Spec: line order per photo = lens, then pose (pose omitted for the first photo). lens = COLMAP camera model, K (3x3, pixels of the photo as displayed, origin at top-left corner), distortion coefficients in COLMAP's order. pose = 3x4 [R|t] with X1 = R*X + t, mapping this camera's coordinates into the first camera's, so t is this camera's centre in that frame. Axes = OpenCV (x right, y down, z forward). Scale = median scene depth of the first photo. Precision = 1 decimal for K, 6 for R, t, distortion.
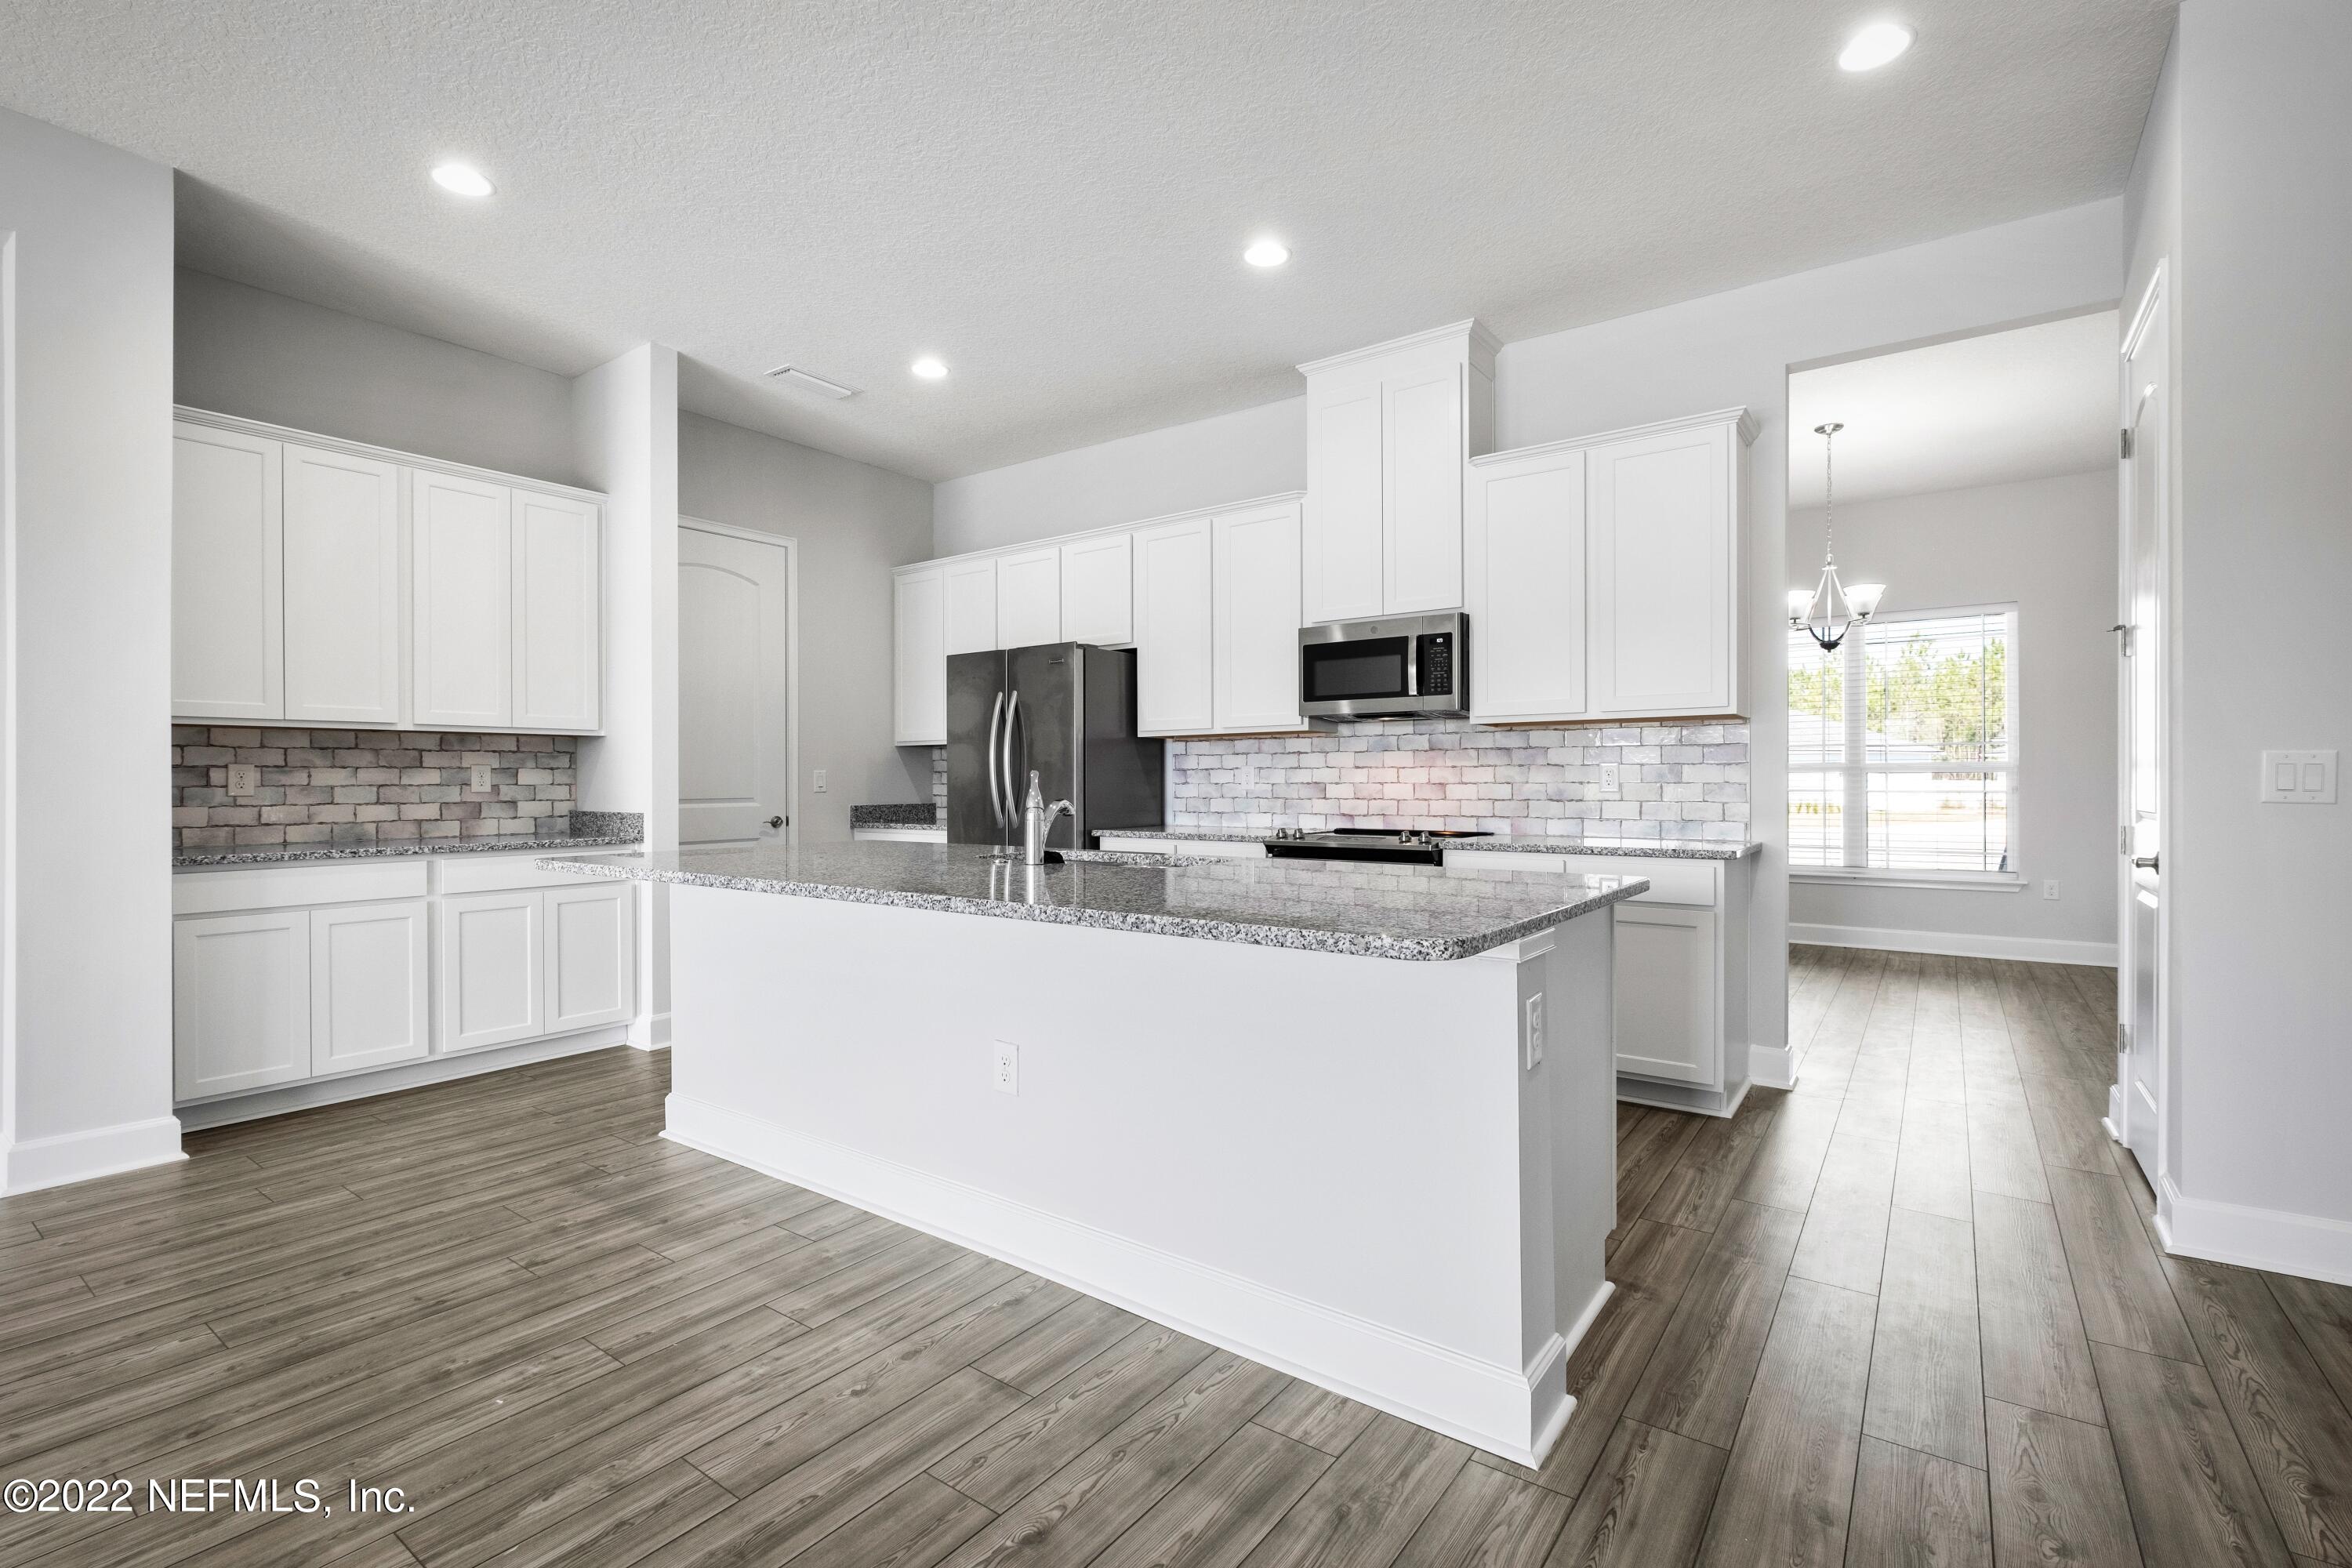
lens RADIAL K [[1059.3, 0, 1176.0], [0, 1059.3, 784.0], [0, 0, 1]] dist [0.003018, 0.000325]
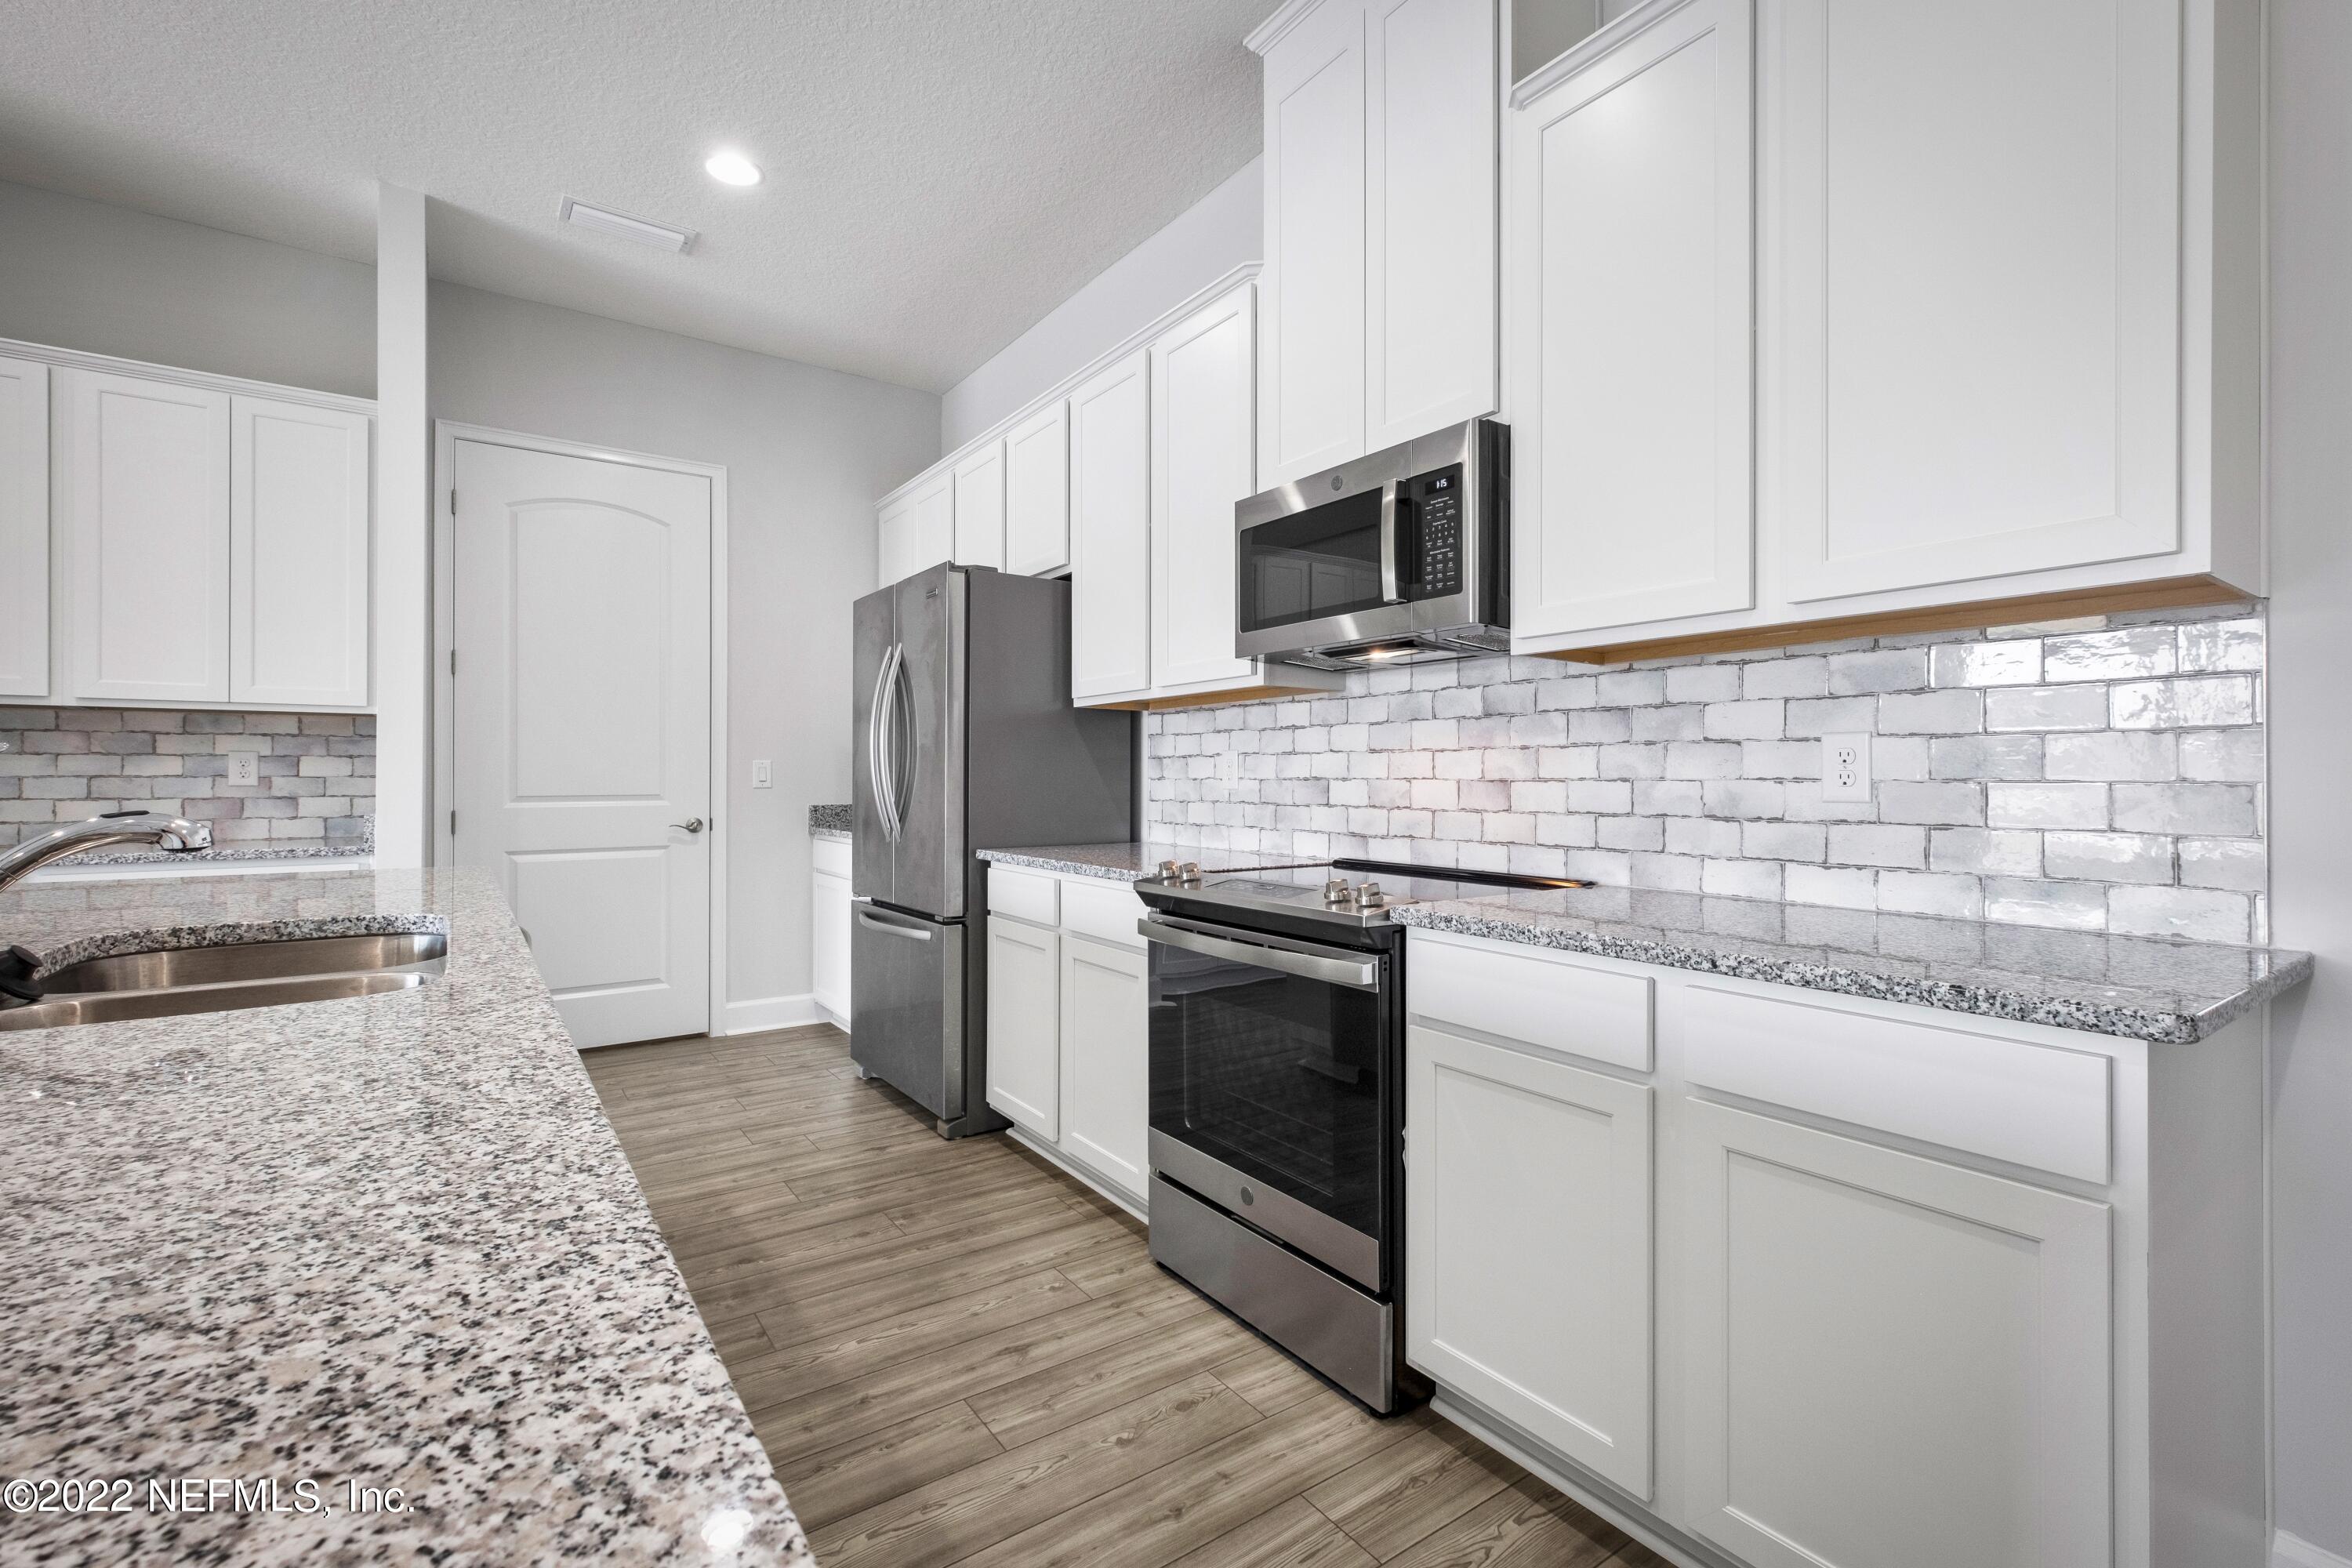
lens RADIAL K [[1033.3, 0, 1182.7], [0, 1033.3, 770.8], [0, 0, 1]] dist [0.009313, -0.000281]
pose [[0.948955, 0.001743, -0.315405, 0.270947], [-0.004501, 0.999958, -0.008015, -0.000320], [0.315378, 0.009025, 0.948923, 0.490687]]
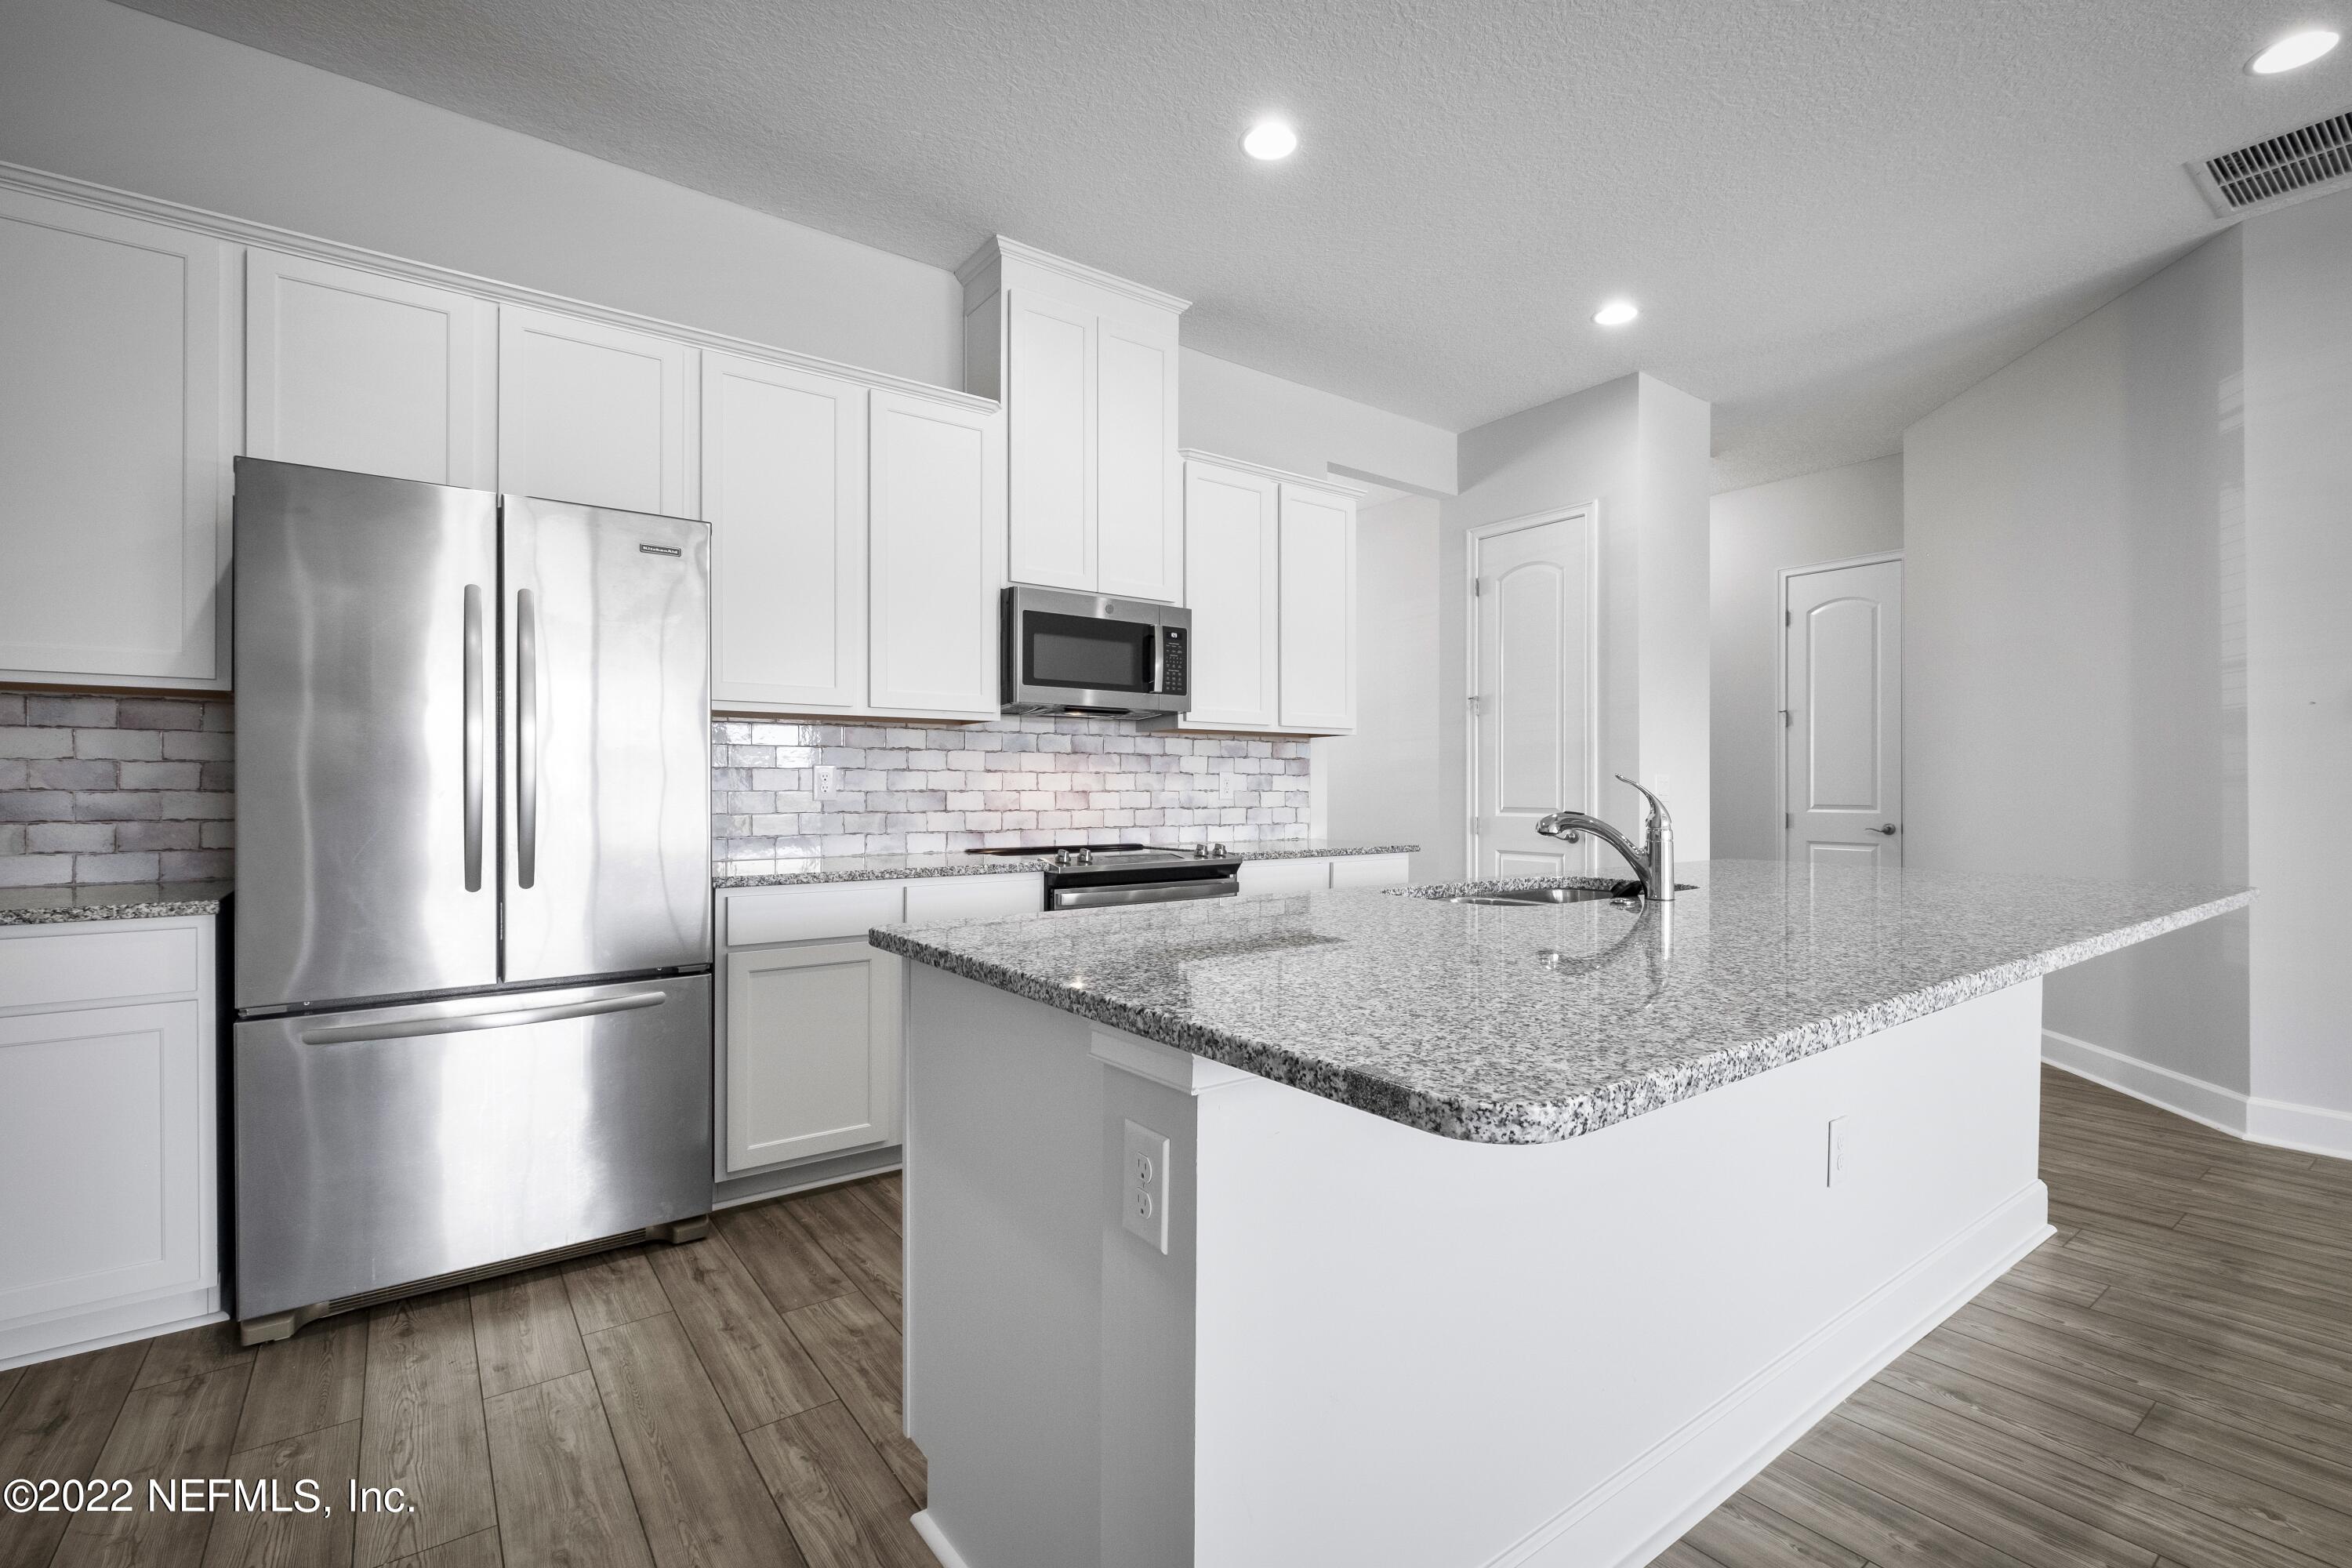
lens RADIAL K [[1054.5, 0, 1176.0], [0, 1054.5, 784.0], [0, 0, 1]] dist [-0.009681, 0.001104]
pose [[0.294118, 0.008210, 0.955734, -0.588795], [0.001188, 0.999959, -0.008955, 0.001362], [-0.955768, 0.003769, 0.294096, 0.693376]]
